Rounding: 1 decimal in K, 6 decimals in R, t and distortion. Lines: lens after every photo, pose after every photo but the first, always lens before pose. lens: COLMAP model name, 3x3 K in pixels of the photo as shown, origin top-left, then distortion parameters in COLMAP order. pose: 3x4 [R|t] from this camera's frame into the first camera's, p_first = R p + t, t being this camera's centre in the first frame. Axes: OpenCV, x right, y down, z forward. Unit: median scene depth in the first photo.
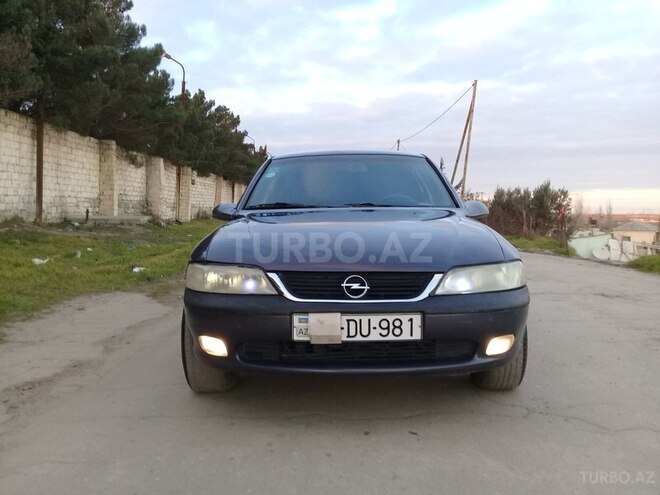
lens RADIAL K [[622.6, 0, 335.7], [0, 622.6, 248.2], [0, 0, 1]] dist [0.019474, 0.000000]
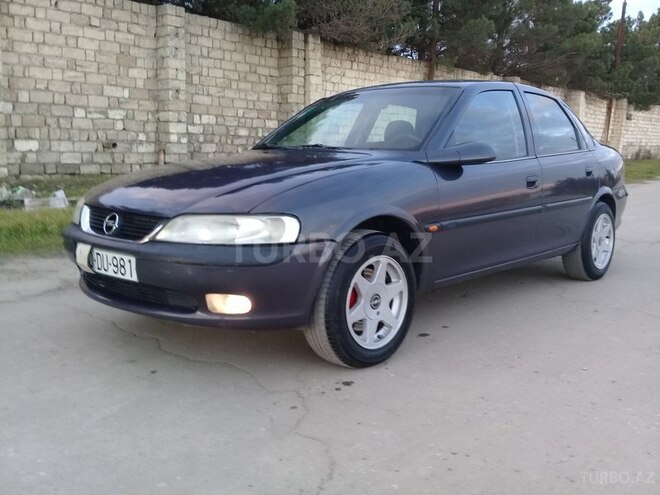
lens RADIAL K [[622.6, 0, 325.4], [0, 622.6, 248.2], [0, 0, 1]] dist [0.019474, 0.000000]
pose [[0.761803, 0.124111, -0.635809, 0.116976], [-0.060059, 0.990780, 0.121442, -0.005641], [0.645019, -0.054329, 0.762233, 0.049998]]
